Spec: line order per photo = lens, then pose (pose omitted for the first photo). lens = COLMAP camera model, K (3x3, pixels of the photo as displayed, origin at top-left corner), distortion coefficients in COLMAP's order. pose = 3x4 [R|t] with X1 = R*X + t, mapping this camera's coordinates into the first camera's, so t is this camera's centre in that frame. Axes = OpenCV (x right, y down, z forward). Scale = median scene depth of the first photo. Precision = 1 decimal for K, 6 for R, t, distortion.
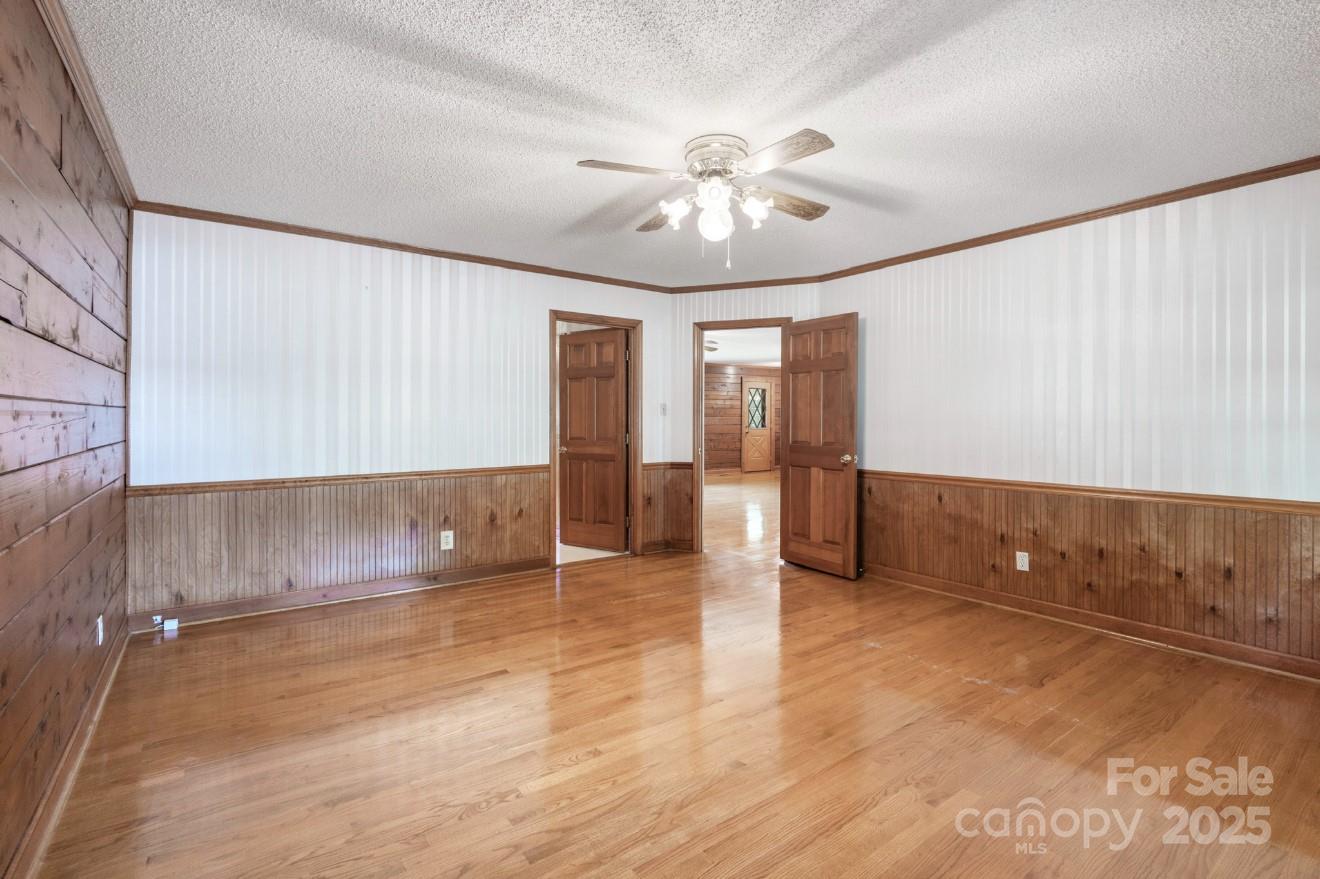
lens RADIAL K [[581.6, 0, 662.6], [0, 581.6, 417.1], [0, 0, 1]] dist [0.000277, -0.000005]
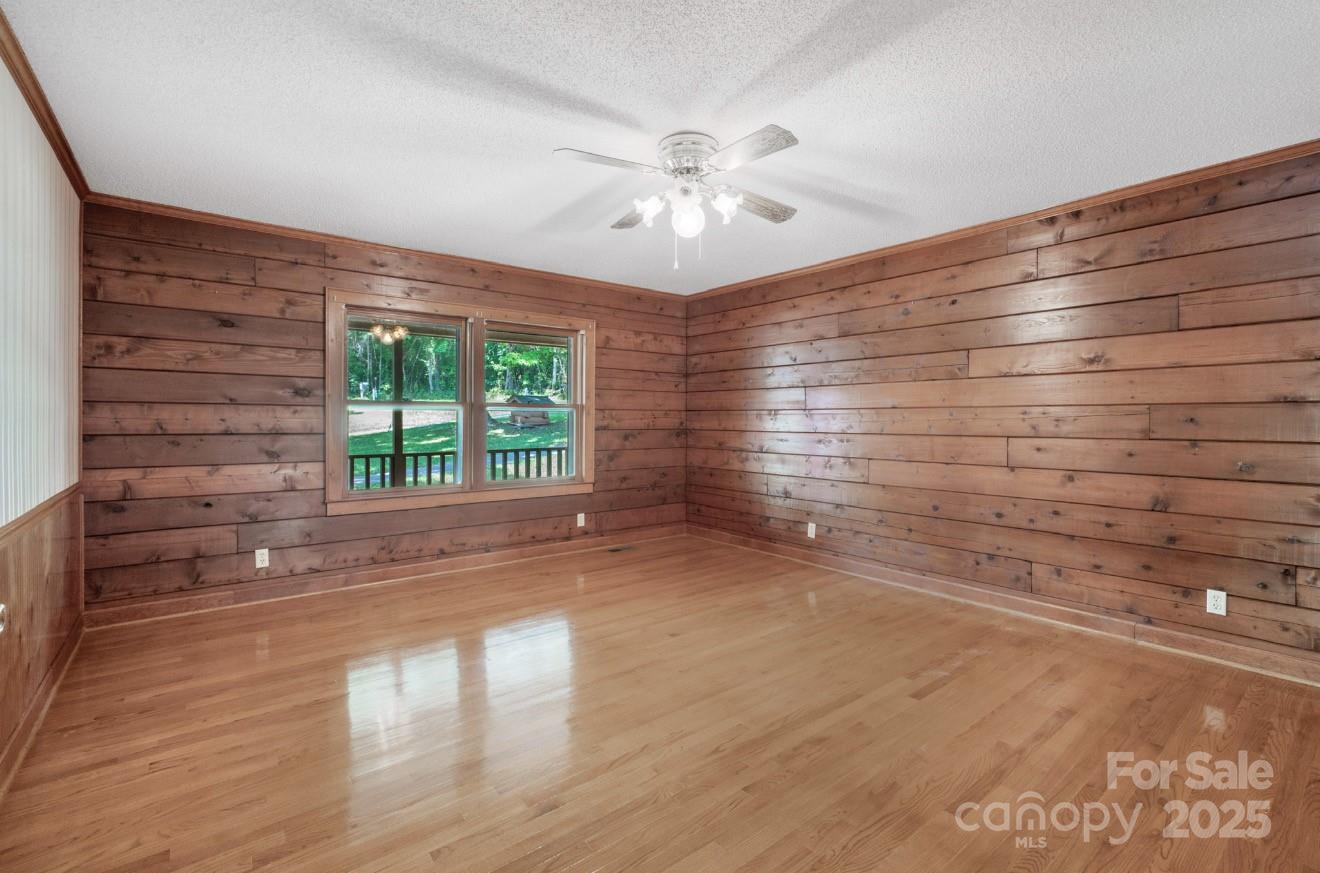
lens RADIAL K [[604.1, 0, 658.3], [0, 604.1, 426.3], [0, 0, 1]] dist [-0.001311, -0.000203]
pose [[-0.999428, -0.000011, -0.033831, 0.125509], [-0.000429, 0.999924, 0.012348, 0.011214], [0.033828, 0.012355, -0.999351, 1.384708]]
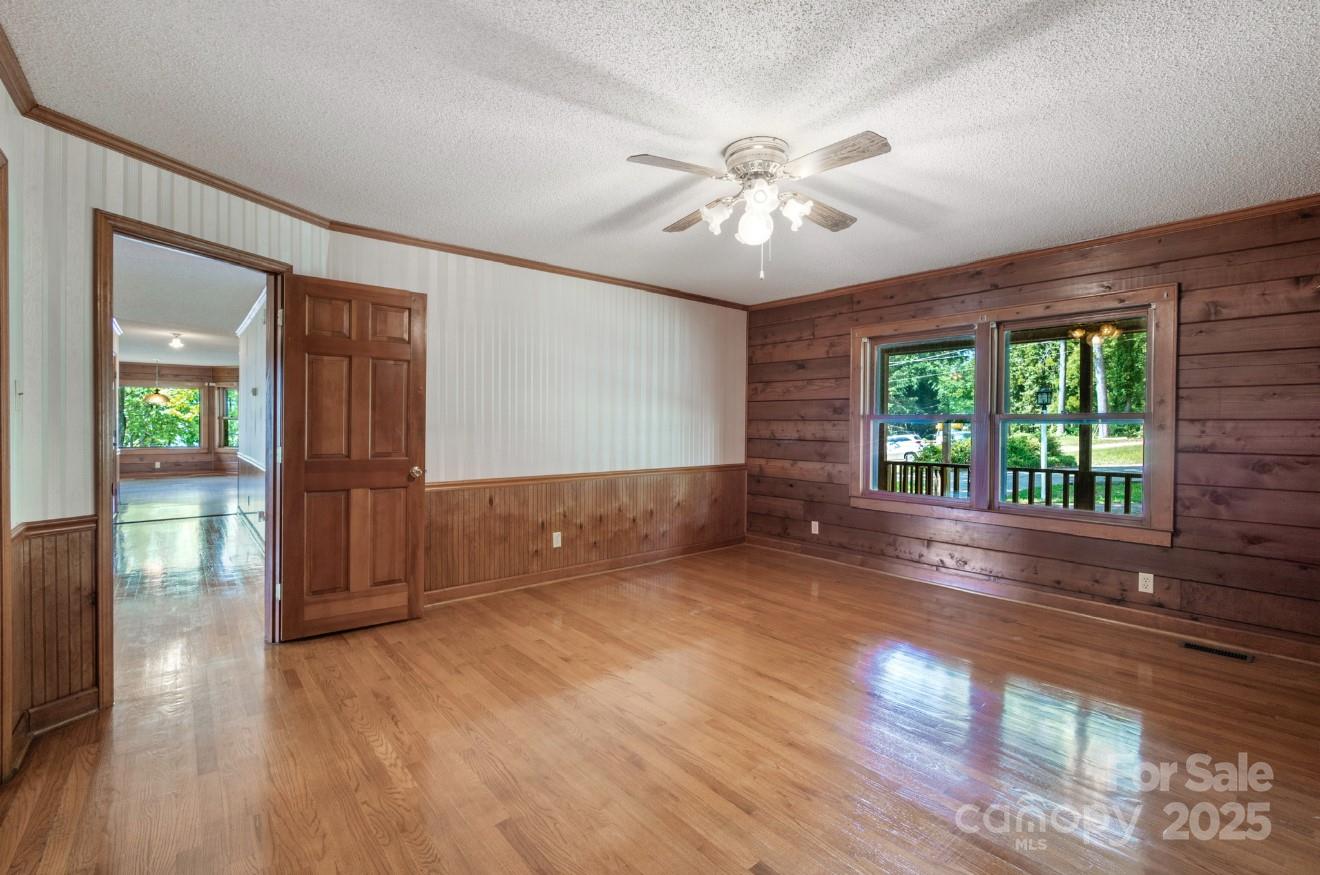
lens RADIAL K [[584.9, 0, 657.6], [0, 584.9, 428.2], [0, 0, 1]] dist [-0.001357, -0.000253]
pose [[-0.047808, -0.002888, 0.998852, -0.601213], [-0.008543, 0.999960, 0.002483, 0.006682], [-0.998820, -0.008414, -0.047831, 0.816614]]
